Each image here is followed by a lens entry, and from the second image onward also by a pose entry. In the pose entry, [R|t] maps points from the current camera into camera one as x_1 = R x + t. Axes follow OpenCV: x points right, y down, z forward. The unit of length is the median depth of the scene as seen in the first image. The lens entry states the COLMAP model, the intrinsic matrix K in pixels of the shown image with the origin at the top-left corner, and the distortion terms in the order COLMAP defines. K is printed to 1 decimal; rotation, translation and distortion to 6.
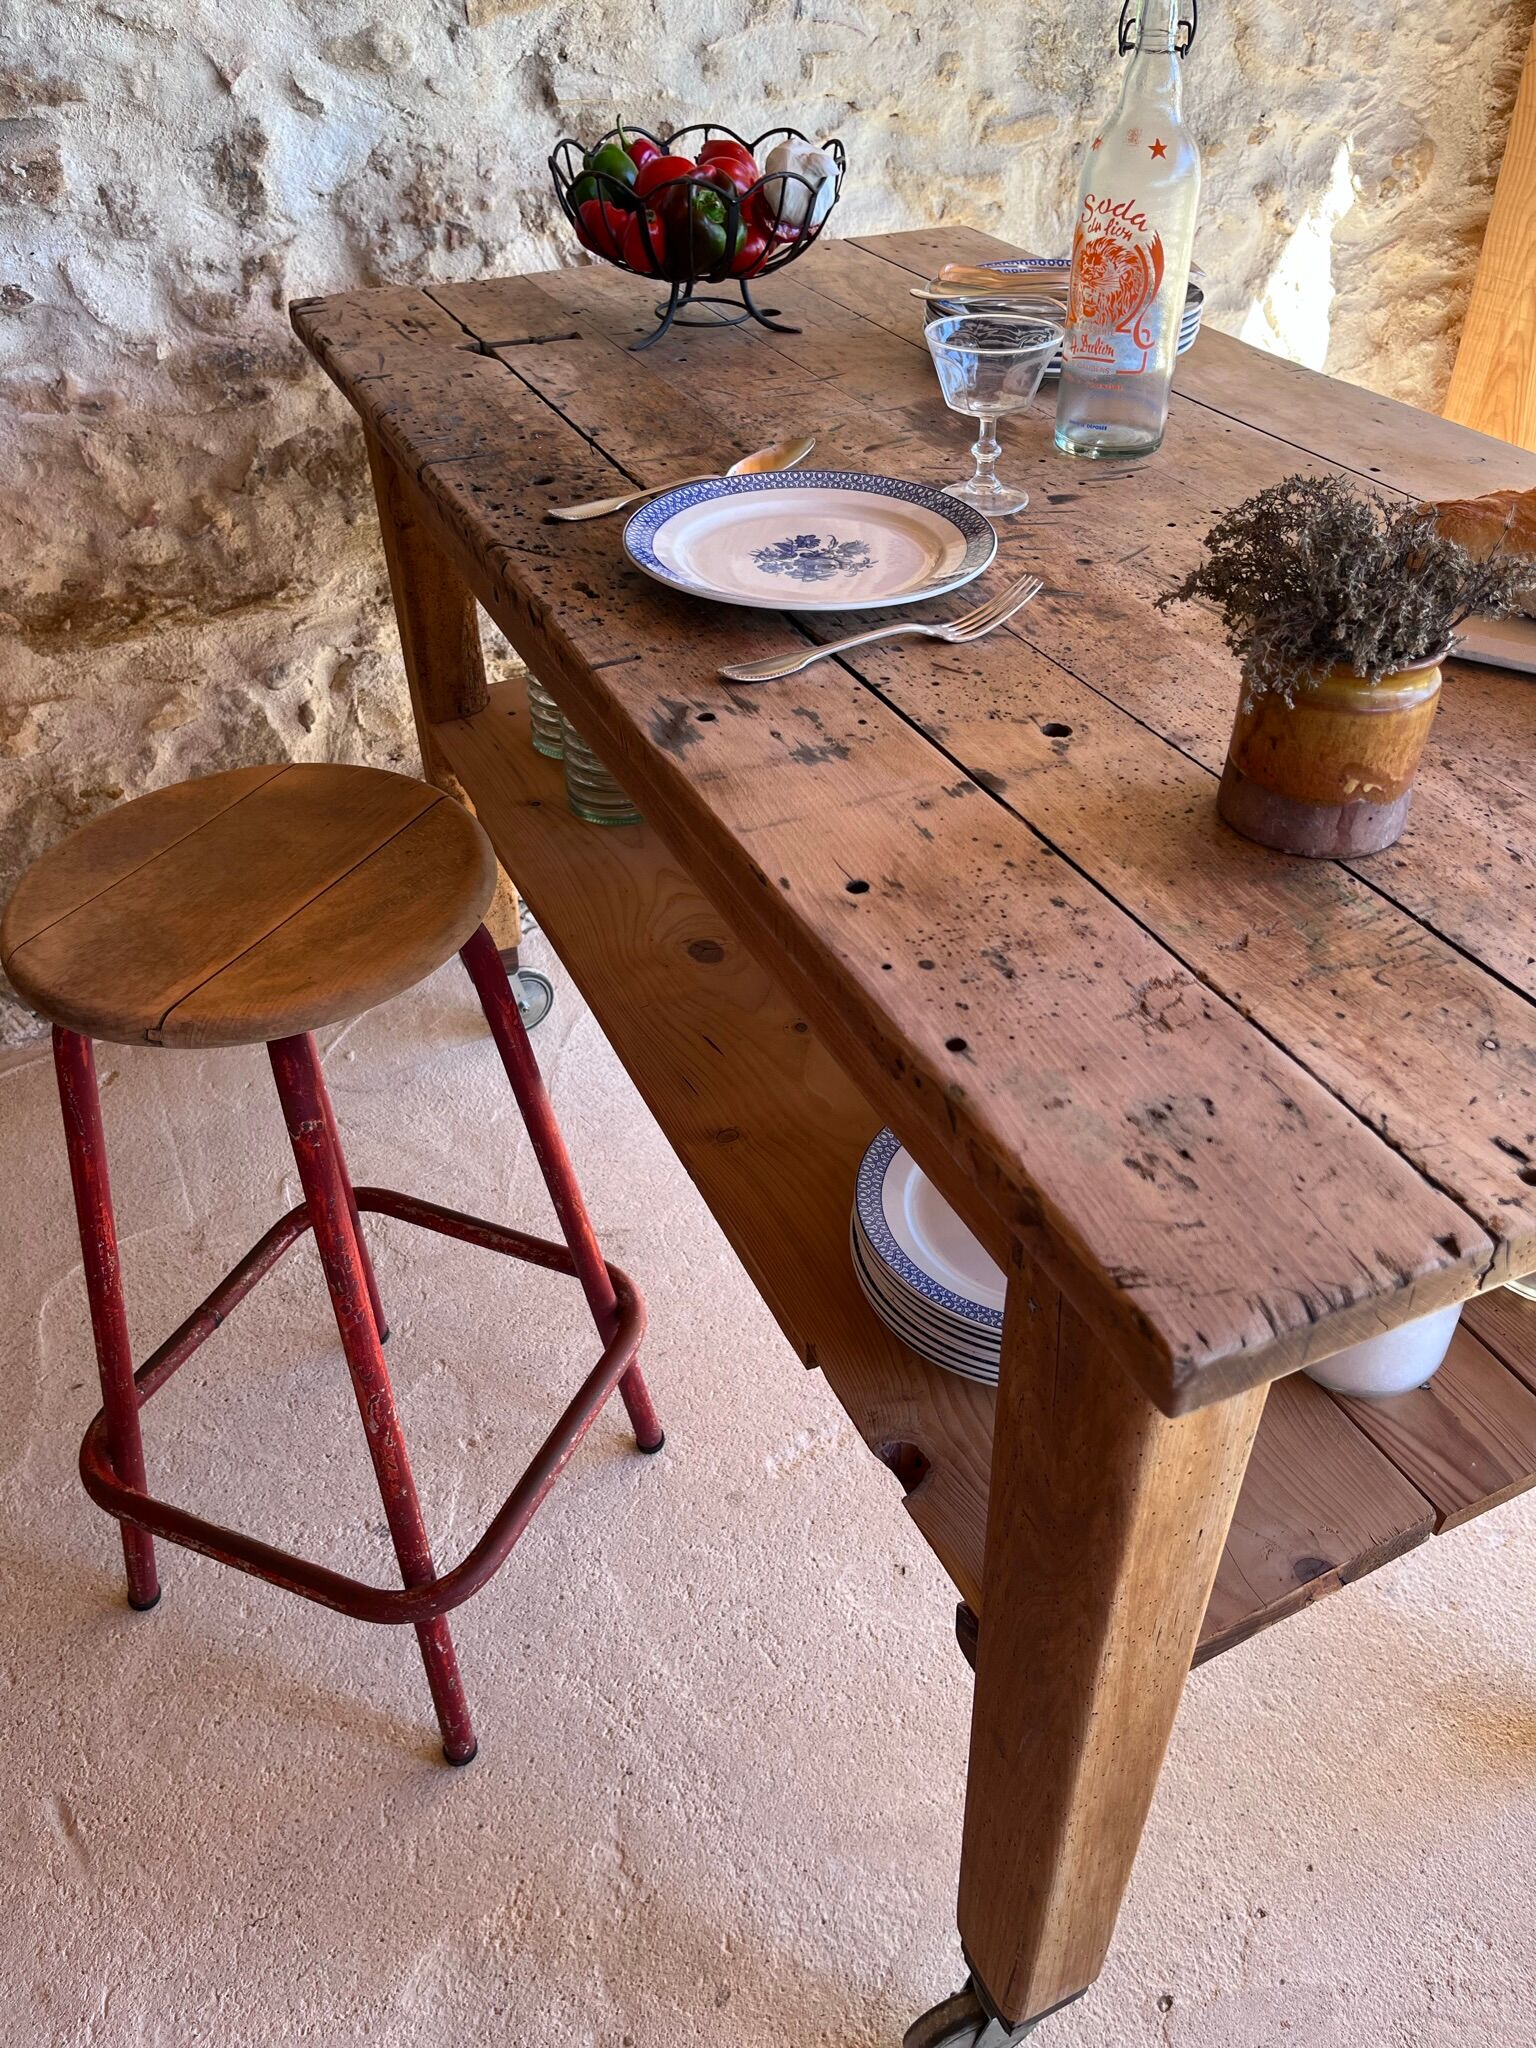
lens RADIAL K [[1543.3, 0, 765.0], [0, 1543.3, 1027.3], [0, 0, 1]] dist [0.086215, -0.134522]
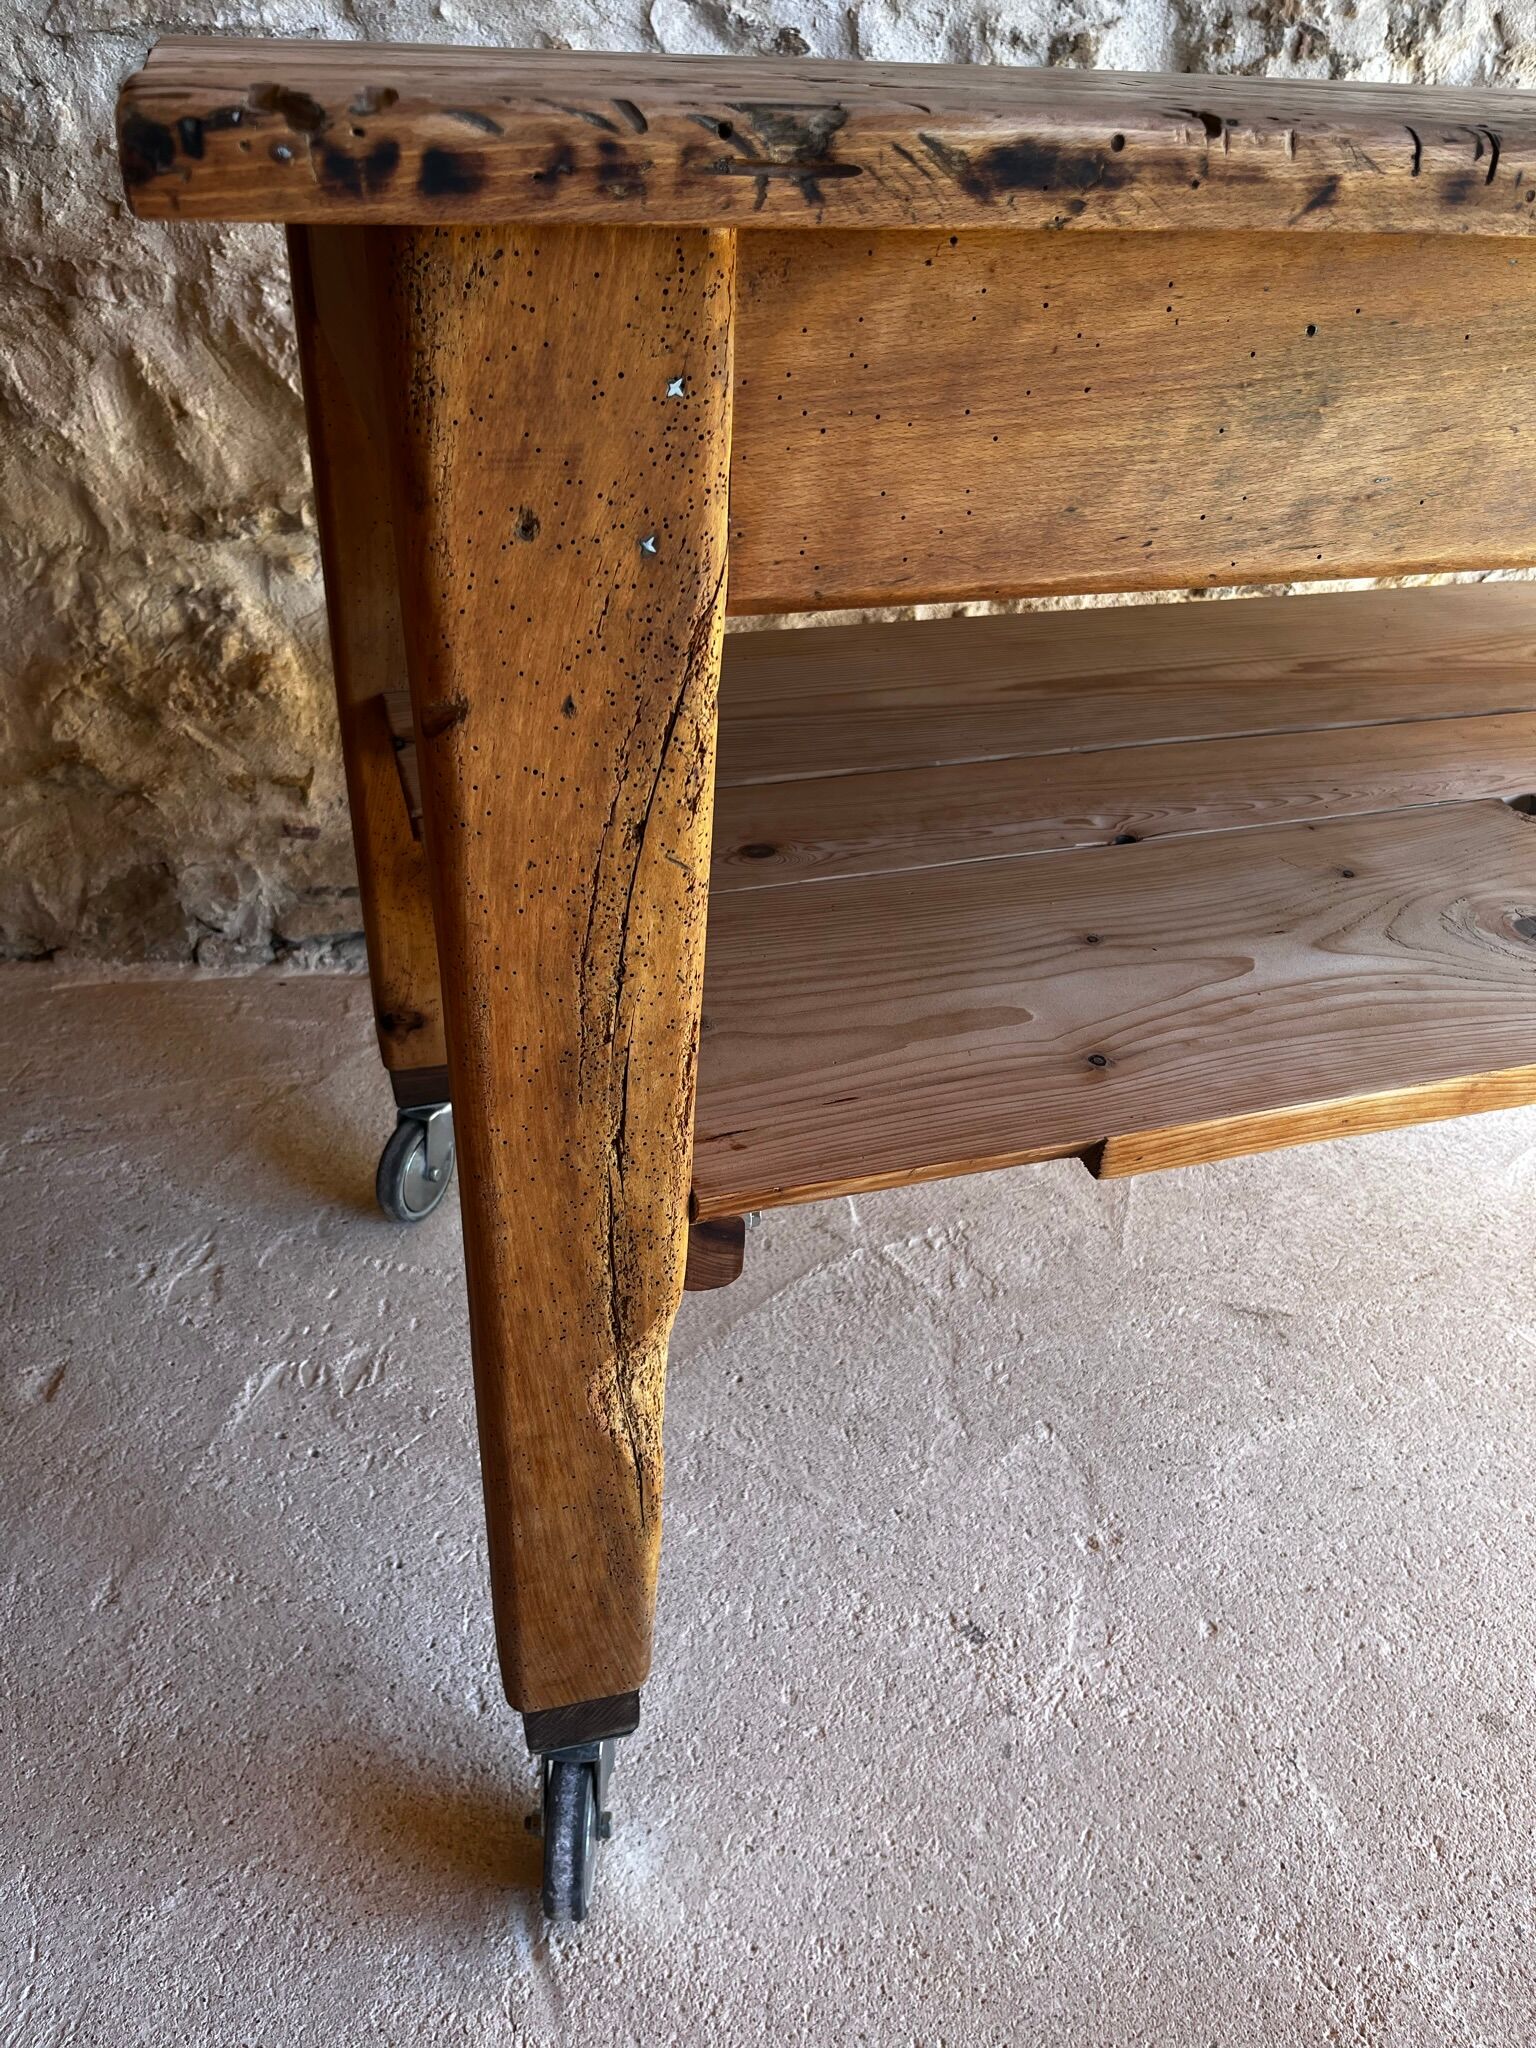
lens RADIAL K [[1556.4, 0, 761.8], [0, 1556.4, 1035.2], [0, 0, 1]] dist [0.060875, -0.108620]
pose [[0.960554, 0.180807, -0.211295, -0.208837], [-0.199985, 0.977072, -0.073047, 0.112027], [0.193243, 0.112421, 0.974689, 0.222098]]
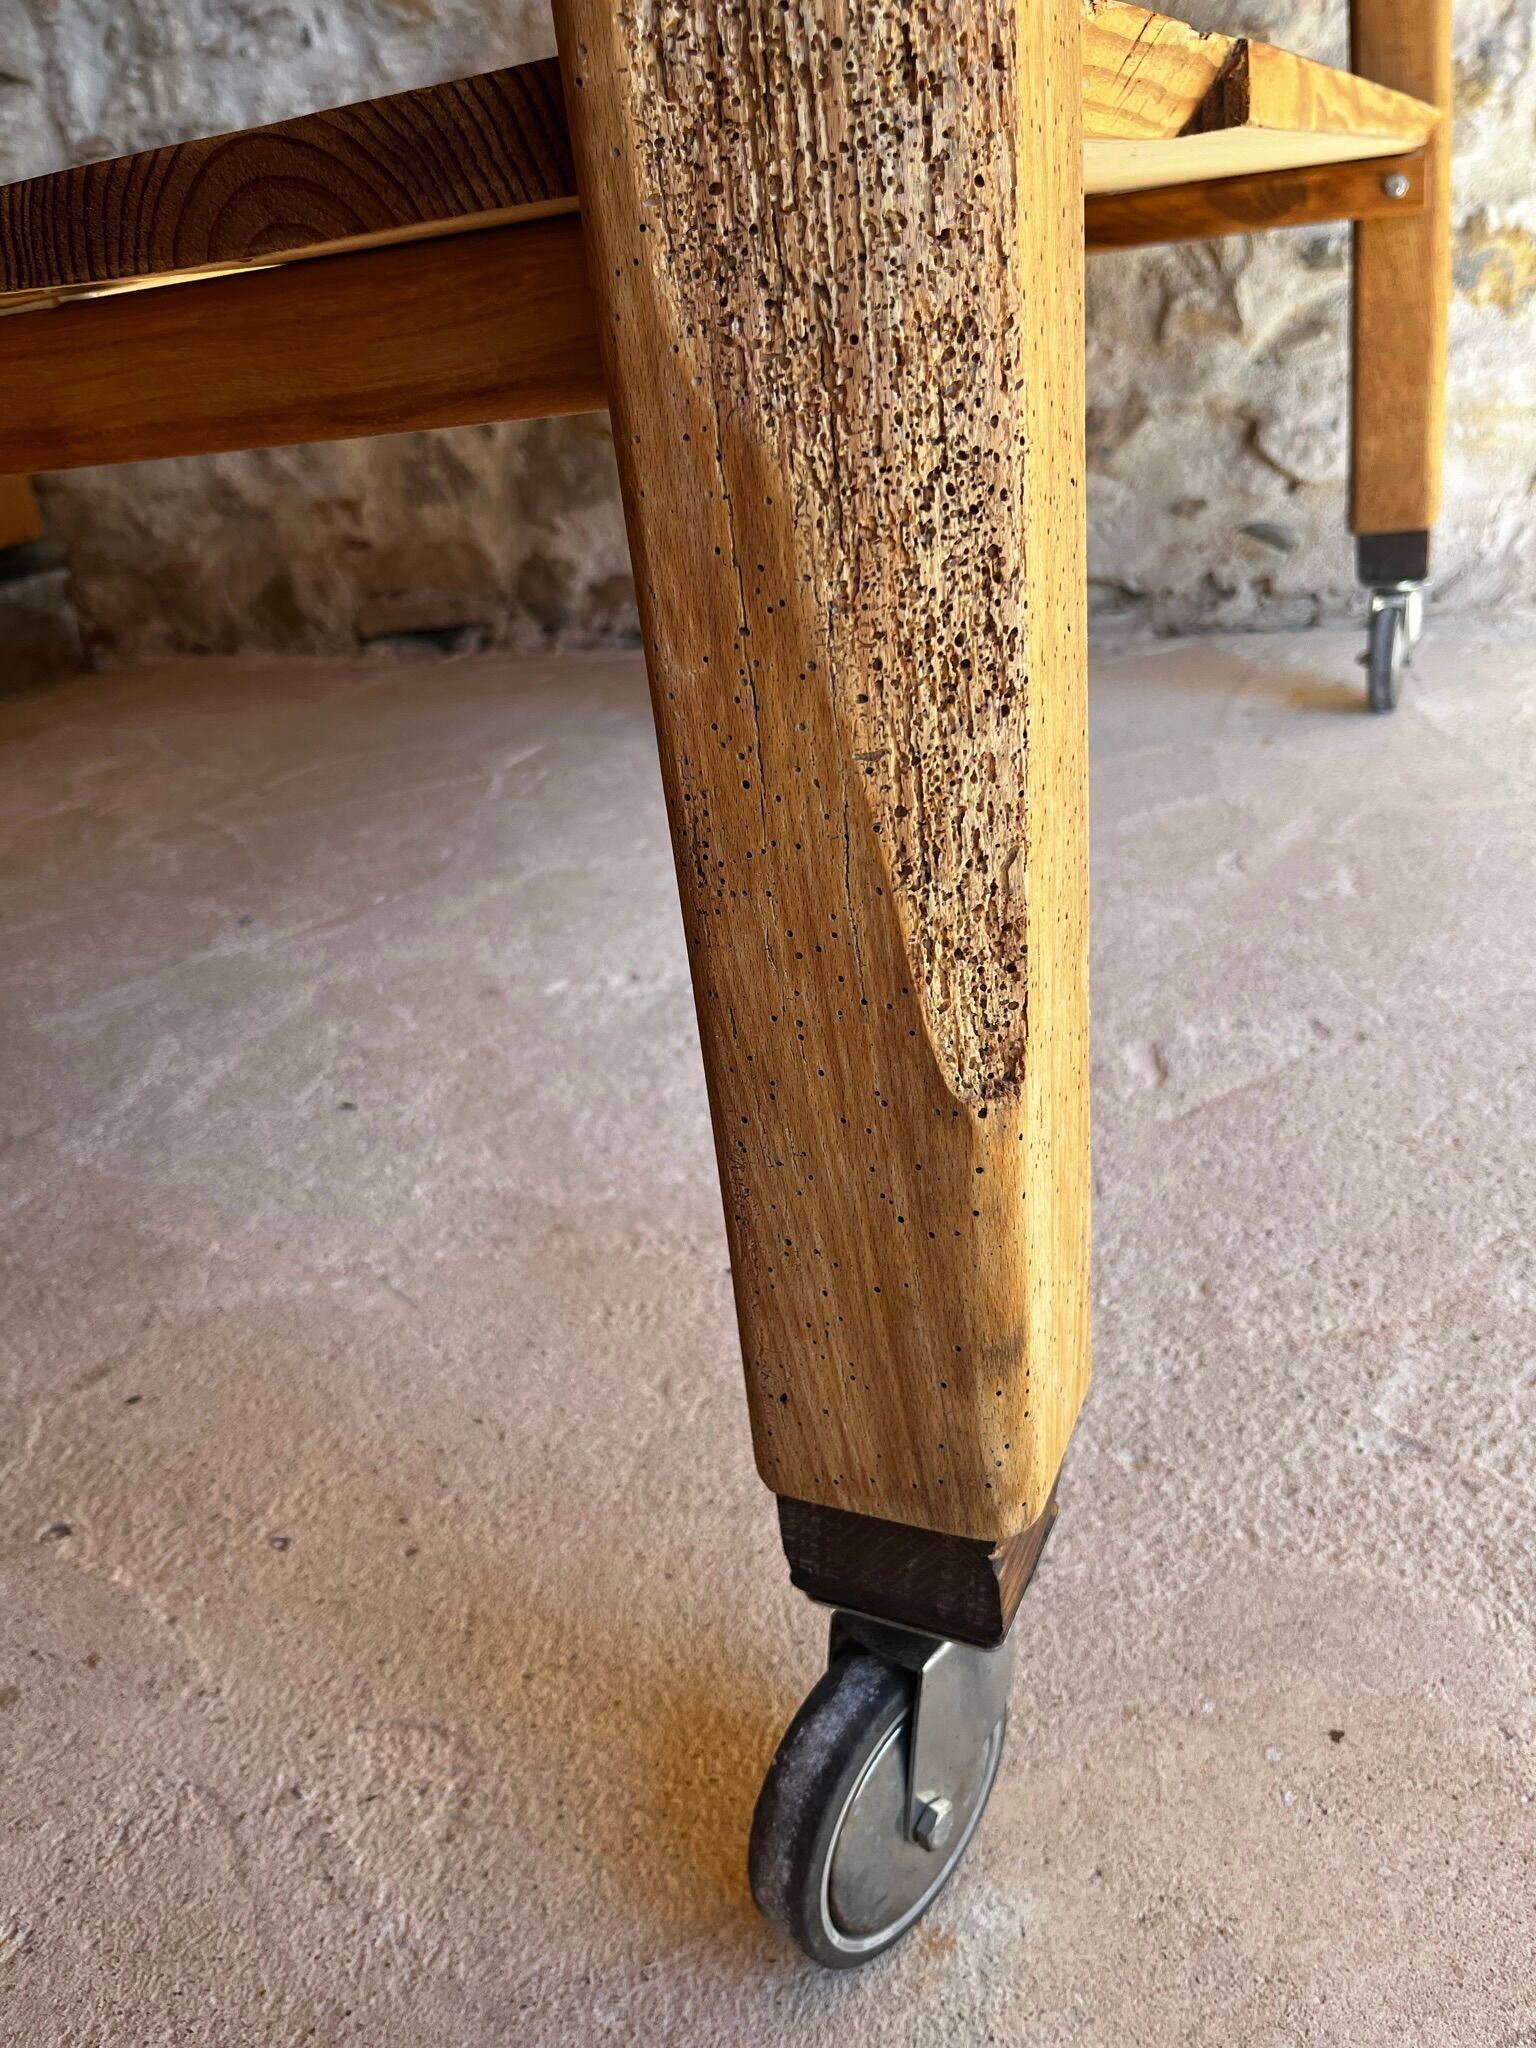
lens RADIAL K [[1579.8, 0, 768.8], [0, 1579.8, 1016.7], [0, 0, 1]] dist [0.047810, -0.095490]
pose [[0.676520, 0.241901, -0.695561, 0.551111], [-0.353659, 0.935187, -0.018740, 0.250307], [0.645946, 0.258670, 0.718223, 0.479620]]
